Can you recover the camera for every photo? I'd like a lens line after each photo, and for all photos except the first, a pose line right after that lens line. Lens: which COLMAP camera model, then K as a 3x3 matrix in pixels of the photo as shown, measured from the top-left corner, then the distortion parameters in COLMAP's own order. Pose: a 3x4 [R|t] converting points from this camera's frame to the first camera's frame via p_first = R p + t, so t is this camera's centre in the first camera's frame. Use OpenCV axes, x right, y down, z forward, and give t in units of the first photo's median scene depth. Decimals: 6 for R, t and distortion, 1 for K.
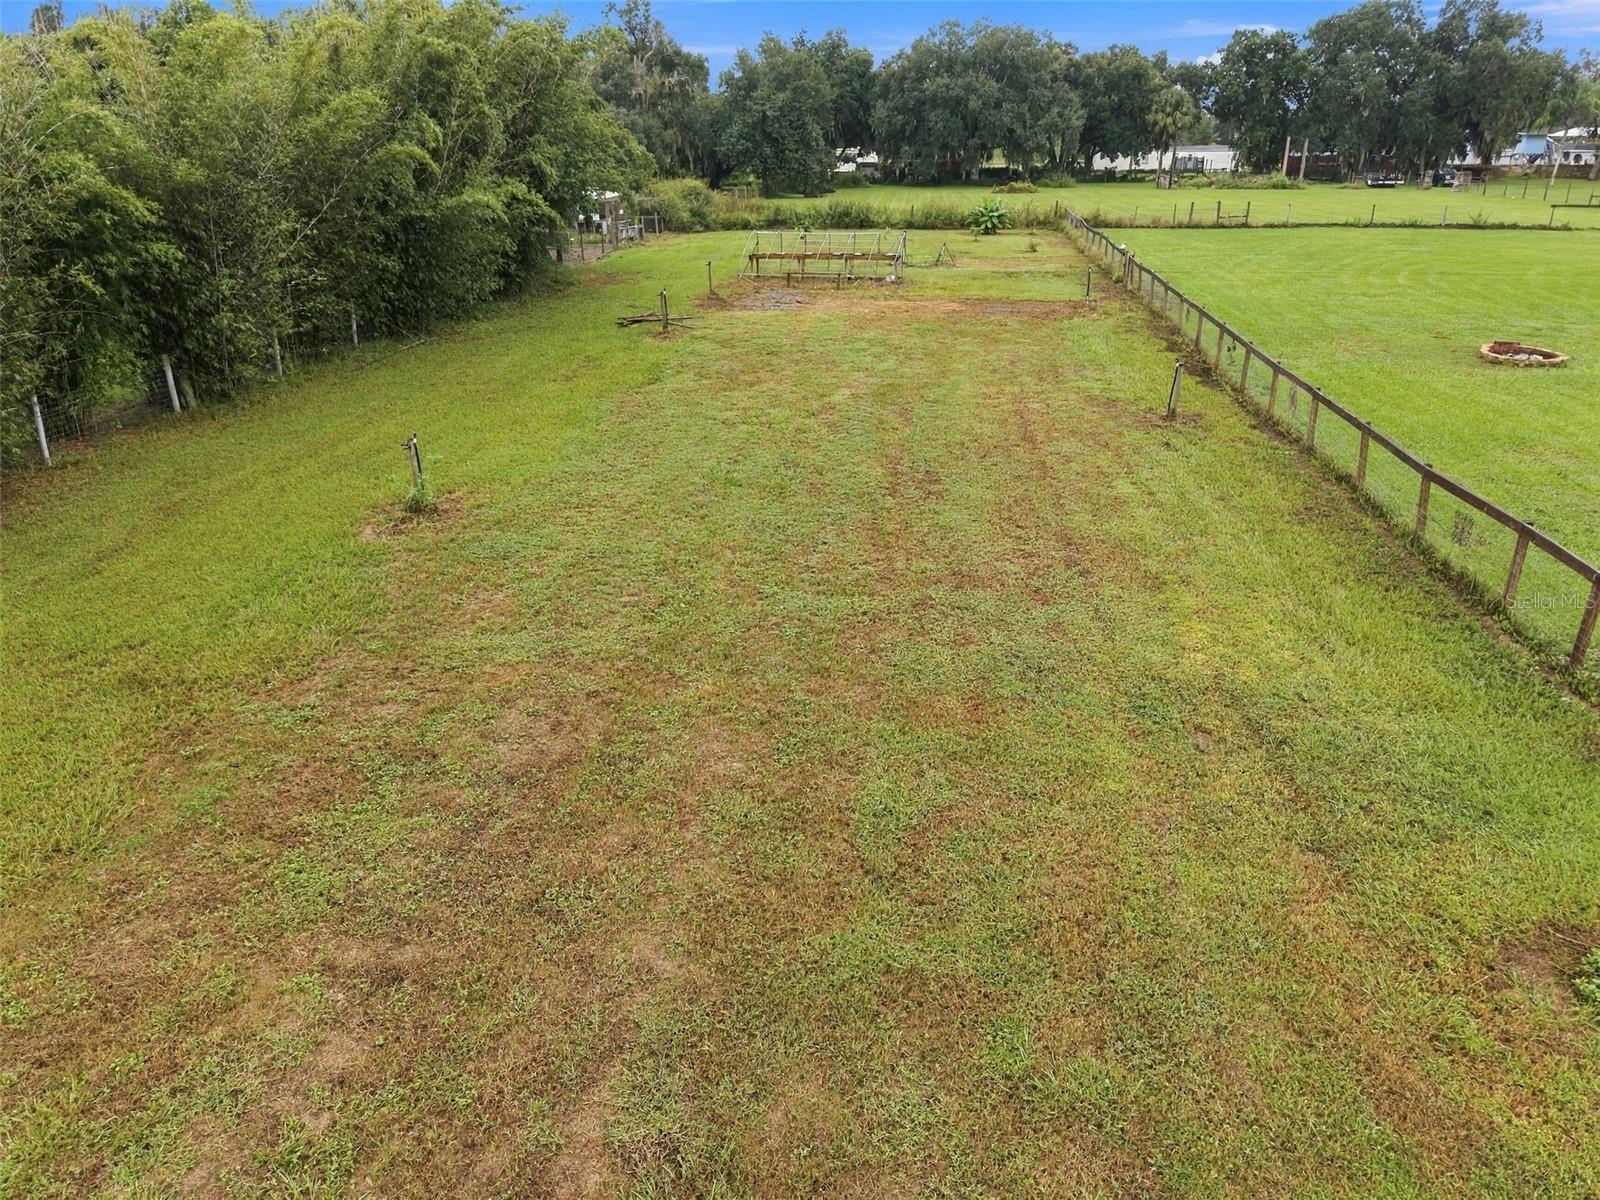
lens RADIAL K [[1080.5, 0, 800.0], [0, 1080.5, 600.0], [0, 0, 1]] dist [0.013414, -0.006451]
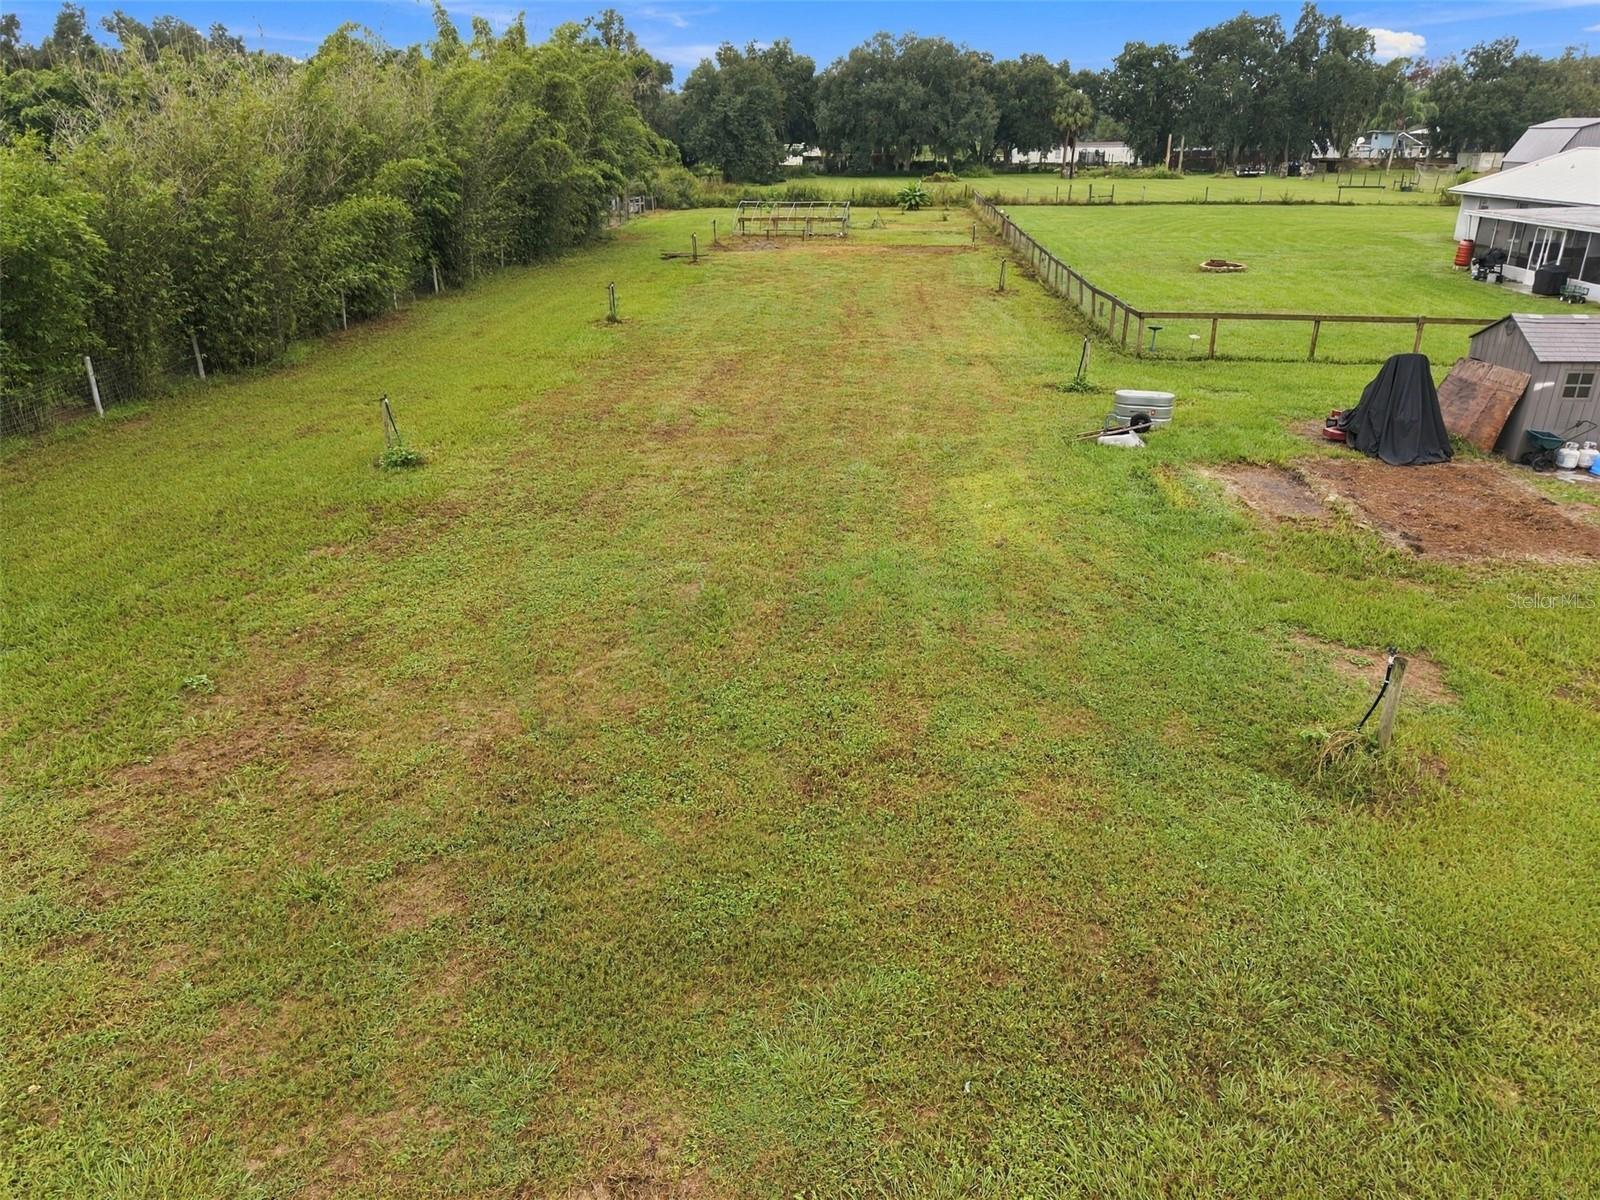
lens RADIAL K [[1080.5, 0, 800.0], [0, 1080.5, 600.0], [0, 0, 1]] dist [0.013414, -0.006451]
pose [[0.998613, -0.020323, 0.048572, -0.017423], [0.020199, 0.999791, 0.003037, 0.065873], [-0.048623, -0.002052, 0.998815, -0.154232]]
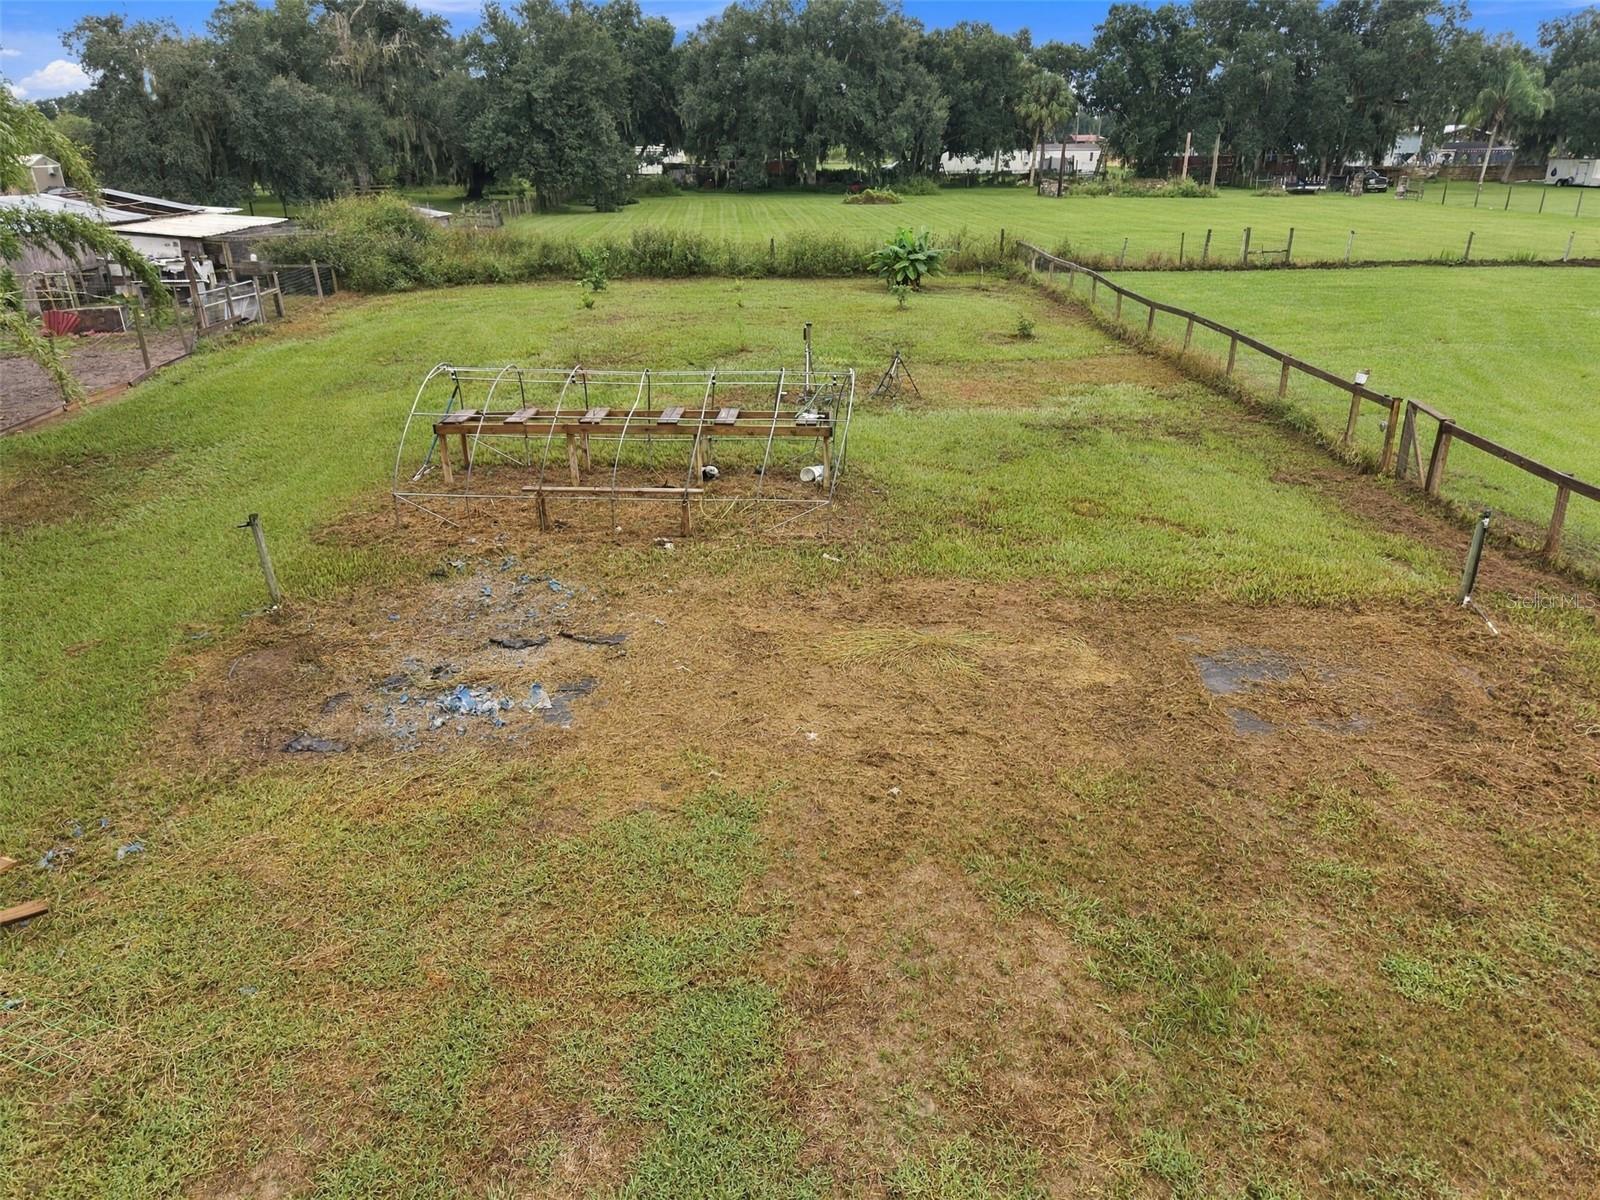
lens RADIAL K [[1080.5, 0, 800.0], [0, 1080.5, 600.0], [0, 0, 1]] dist [0.013414, -0.006451]
pose [[0.985063, -0.065329, 0.159321, 0.005418], [0.065083, 0.997857, 0.006767, -0.097671], [-0.159421, 0.003703, 0.987204, 0.235759]]
